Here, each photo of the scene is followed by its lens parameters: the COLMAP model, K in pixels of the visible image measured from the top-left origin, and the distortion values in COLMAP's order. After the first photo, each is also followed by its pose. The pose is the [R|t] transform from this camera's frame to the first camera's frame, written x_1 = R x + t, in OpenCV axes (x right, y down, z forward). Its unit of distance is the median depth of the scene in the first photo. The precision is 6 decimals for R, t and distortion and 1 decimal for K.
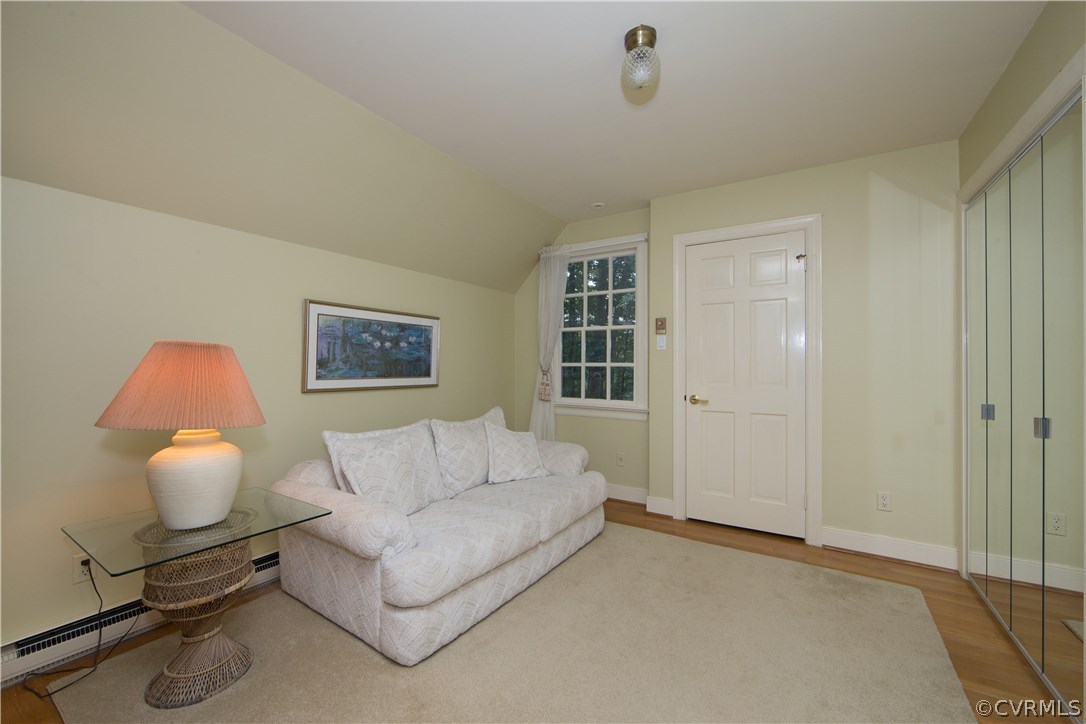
lens RADIAL K [[433.3, 0, 543.6], [0, 433.3, 363.6], [0, 0, 1]] dist [-0.002383, -0.000442]
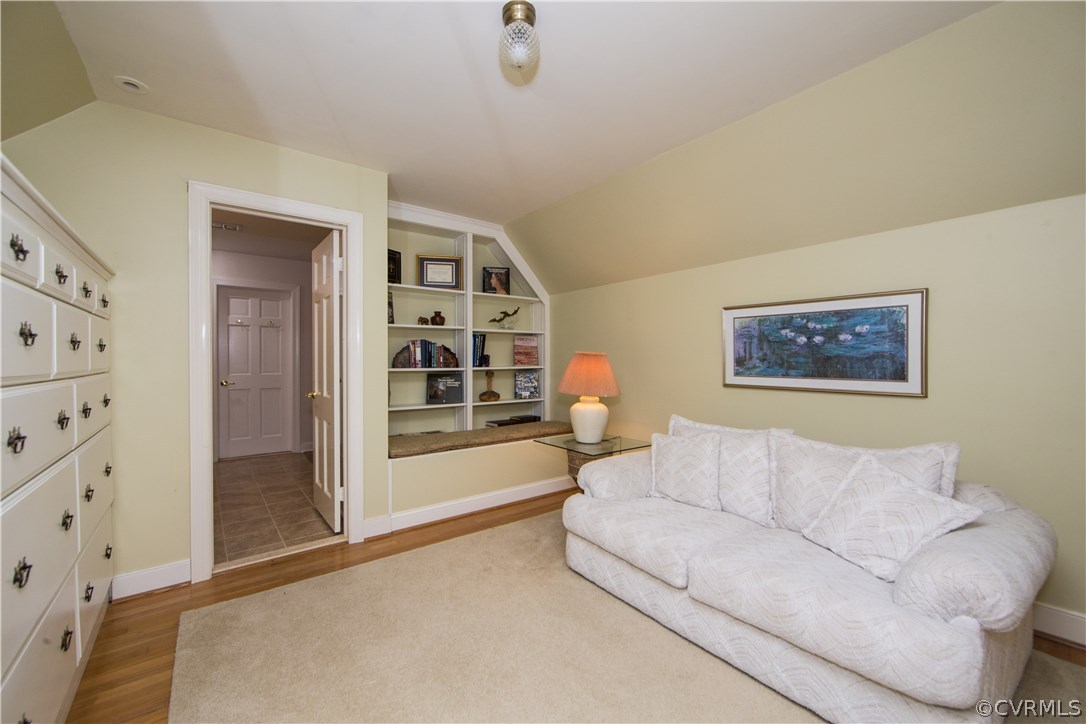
lens RADIAL K [[433.3, 0, 543.6], [0, 433.3, 360.5], [0, 0, 1]] dist [-0.002383, -0.000442]
pose [[-0.315014, 0.007274, -0.949059, 0.641630], [0.012562, 0.999915, 0.003494, -0.012219], [0.949004, -0.010822, -0.315079, 0.793735]]
